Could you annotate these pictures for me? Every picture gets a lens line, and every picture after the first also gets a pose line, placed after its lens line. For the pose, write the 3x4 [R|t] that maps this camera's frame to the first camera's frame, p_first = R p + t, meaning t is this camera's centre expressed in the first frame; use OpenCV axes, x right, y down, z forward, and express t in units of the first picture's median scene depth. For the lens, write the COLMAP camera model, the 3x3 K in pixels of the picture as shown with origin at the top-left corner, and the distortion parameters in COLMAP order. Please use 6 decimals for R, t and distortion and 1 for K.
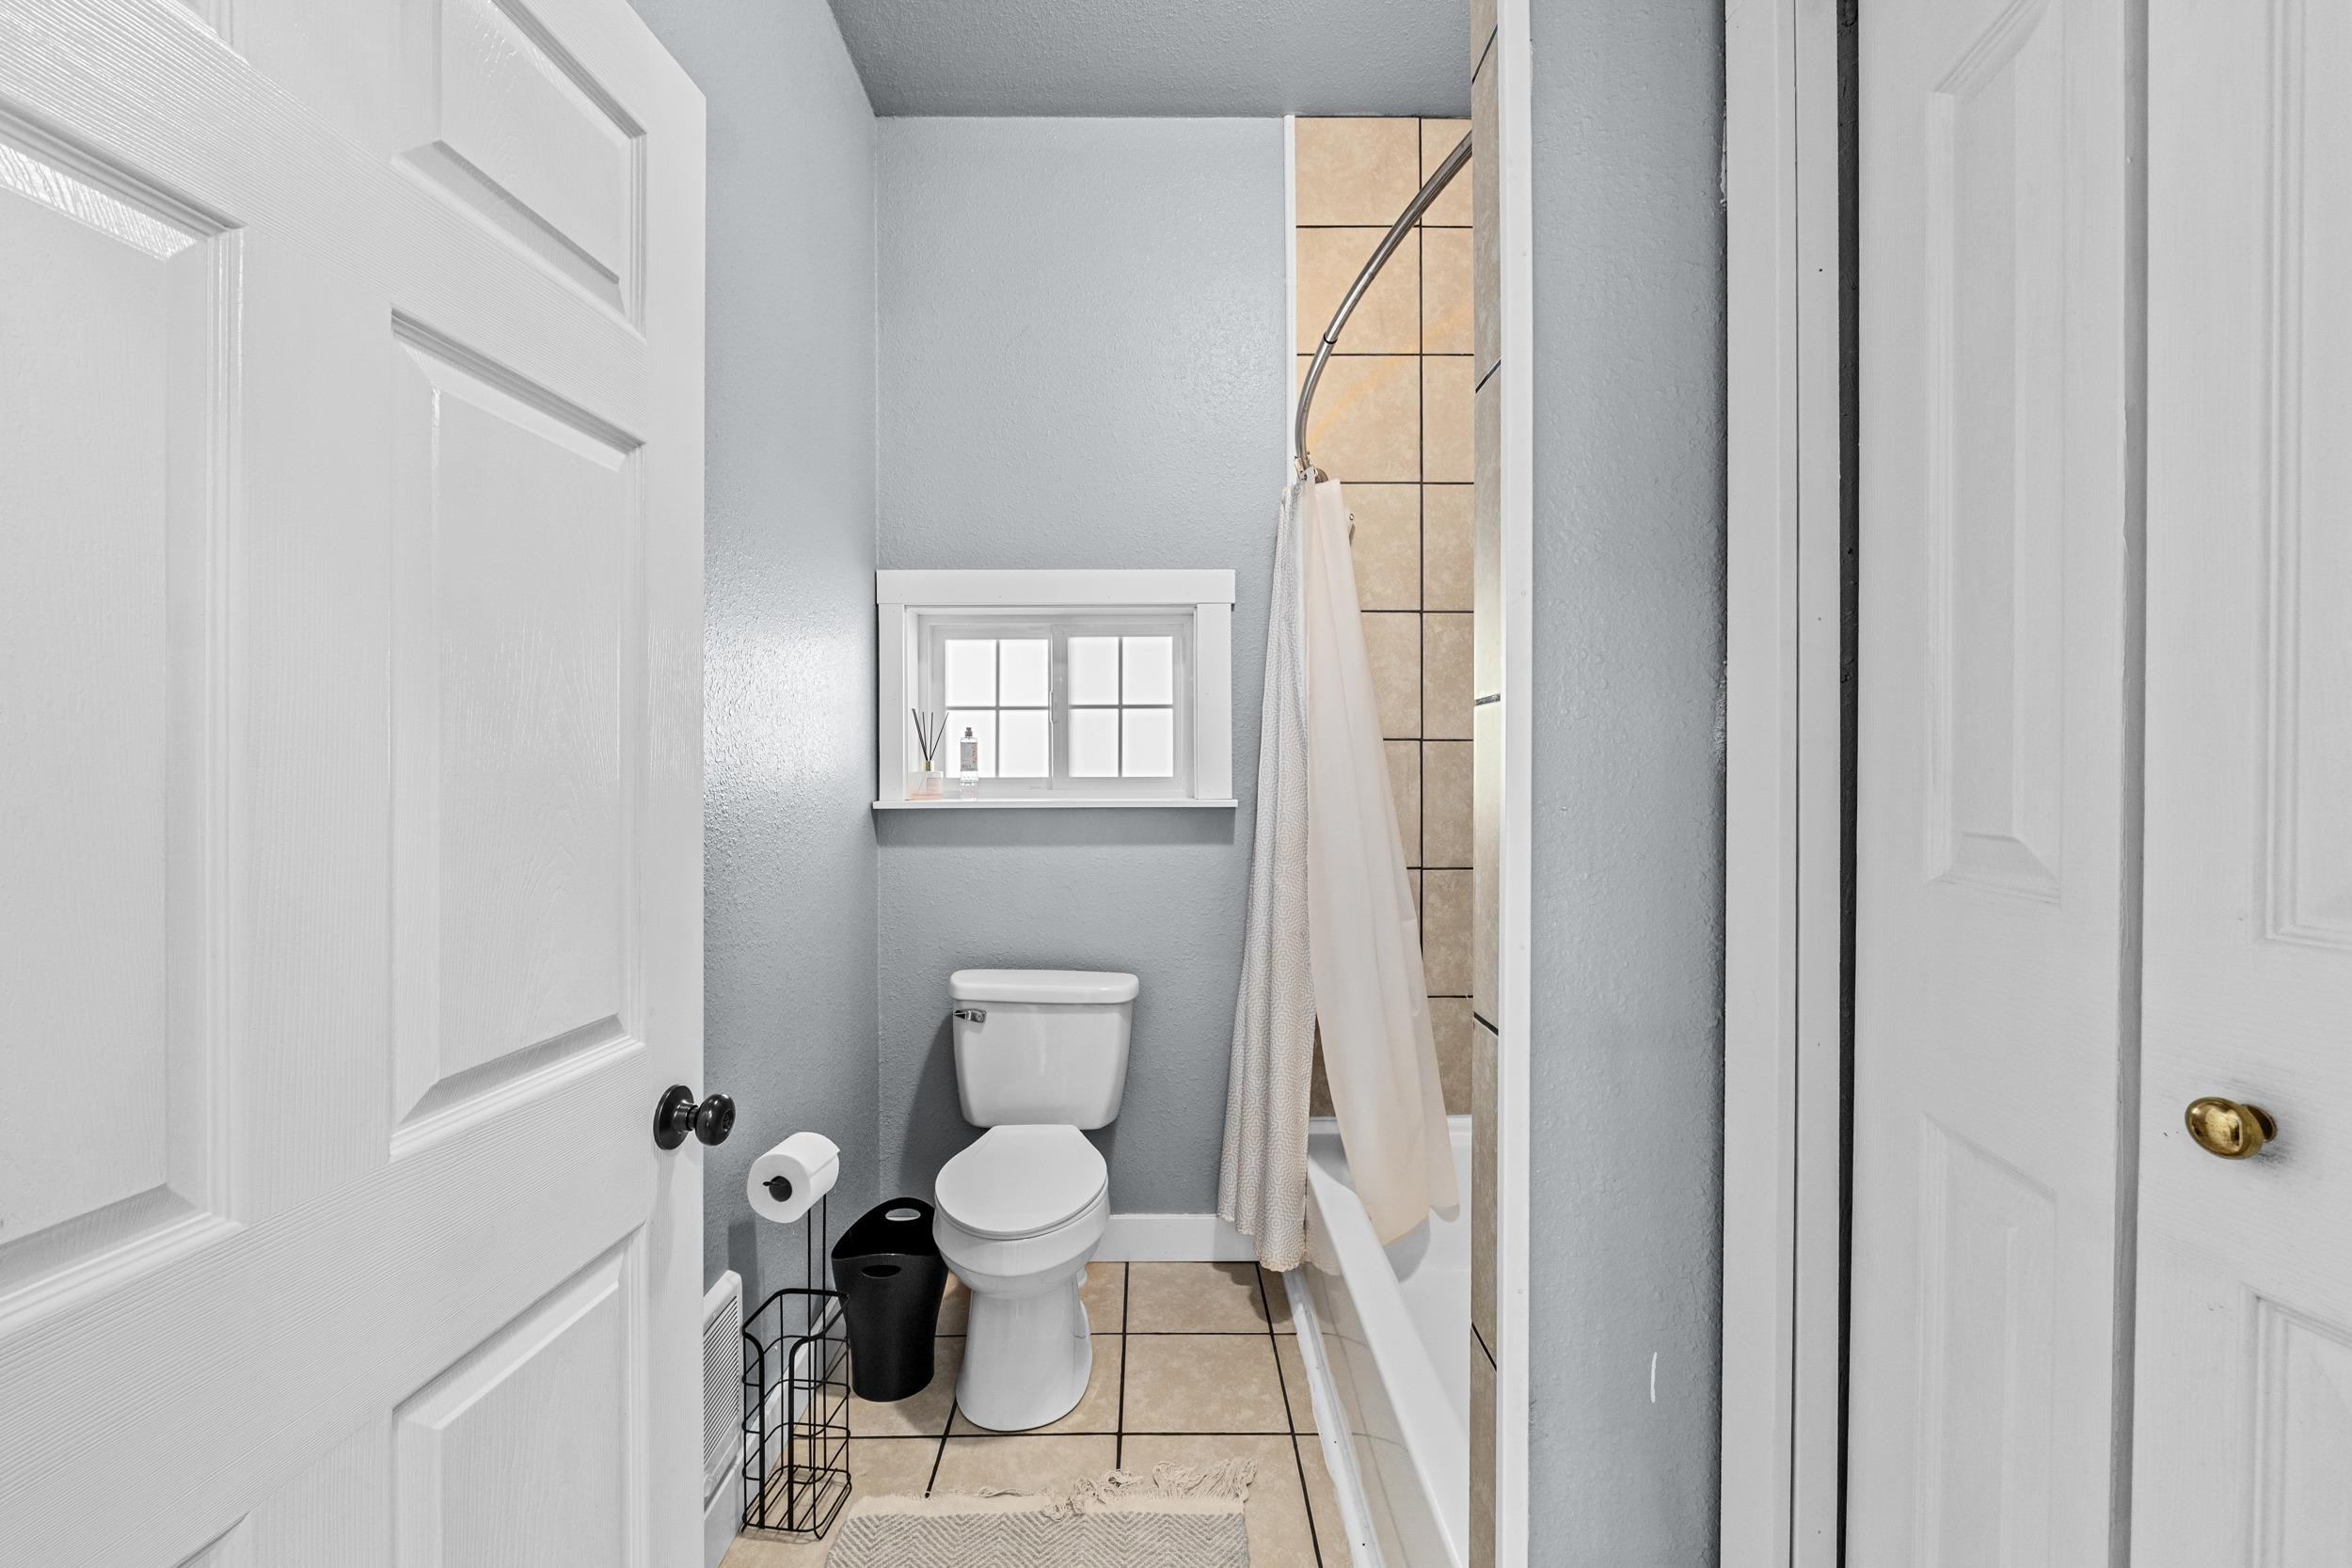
lens RADIAL K [[987.1, 0, 1173.1], [0, 987.1, 777.5], [0, 0, 1]] dist [-0.006901, -0.000106]
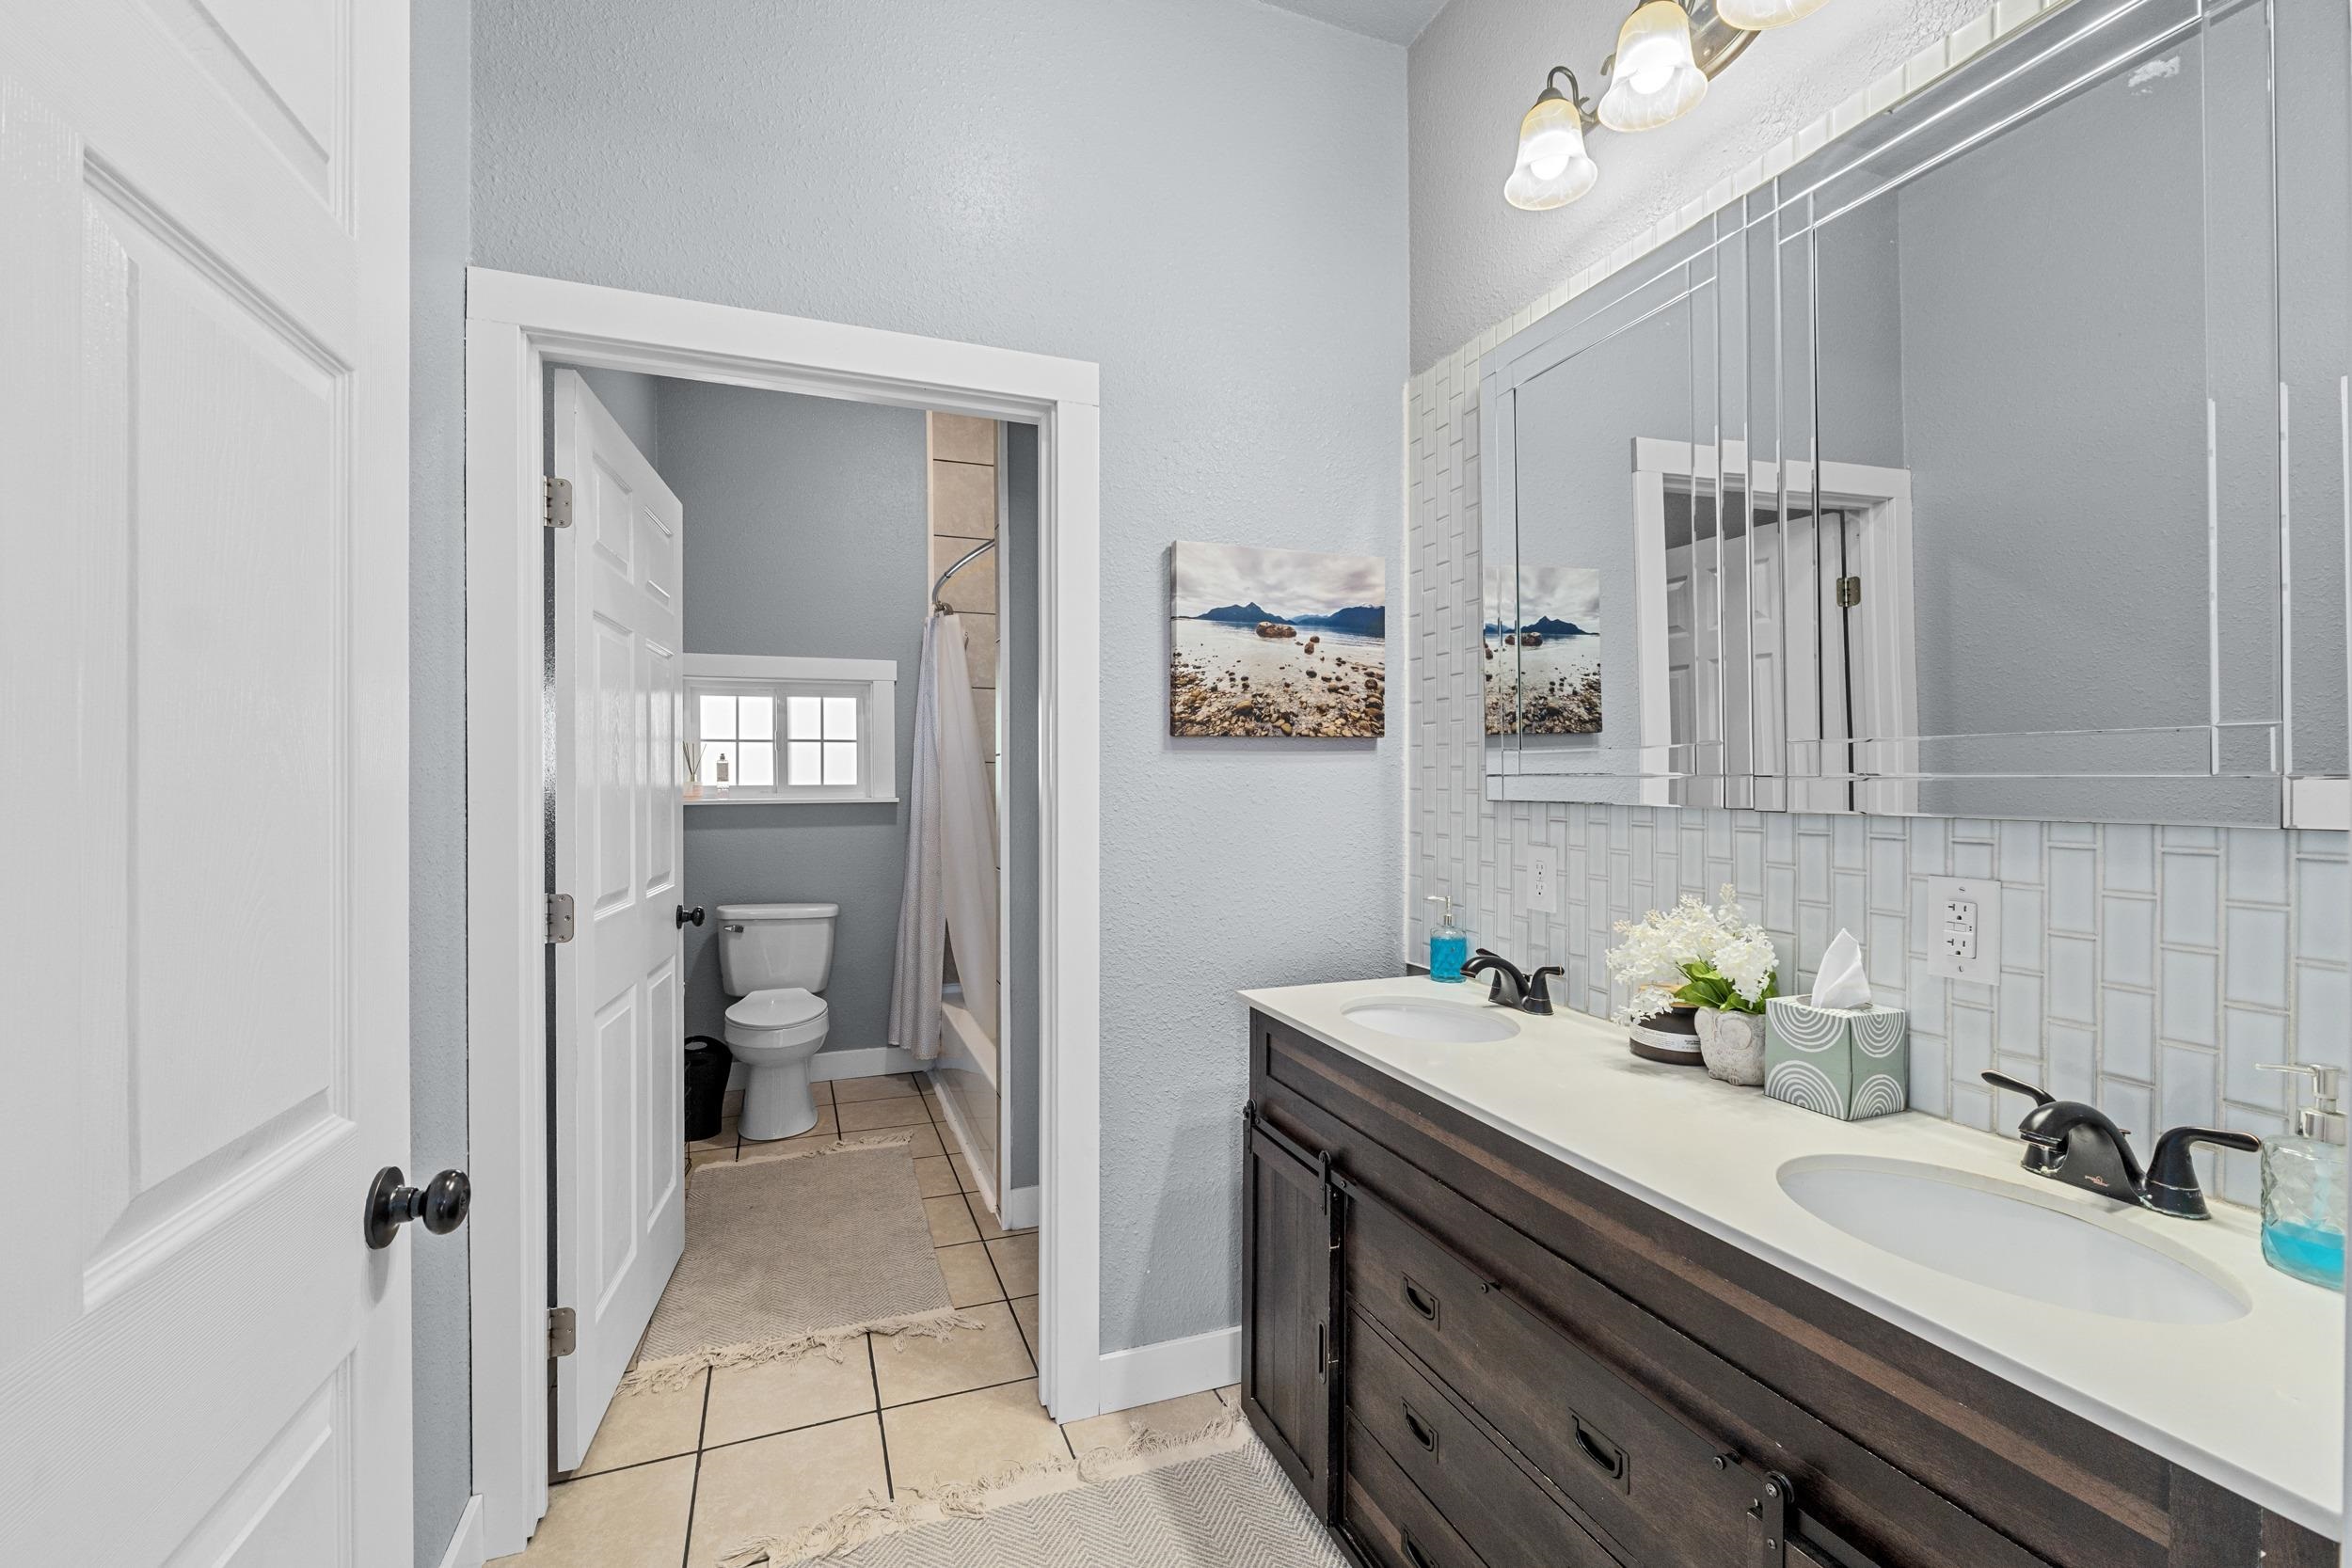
lens RADIAL K [[987.1, 0, 1186.4], [0, 987.1, 781.4], [0, 0, 1]] dist [-0.006901, -0.000106]
pose [[0.933012, -0.003463, 0.359828, -0.083590], [0.005567, 0.999973, -0.004812, 0.005762], [-0.359801, 0.006493, 0.933006, -0.758370]]
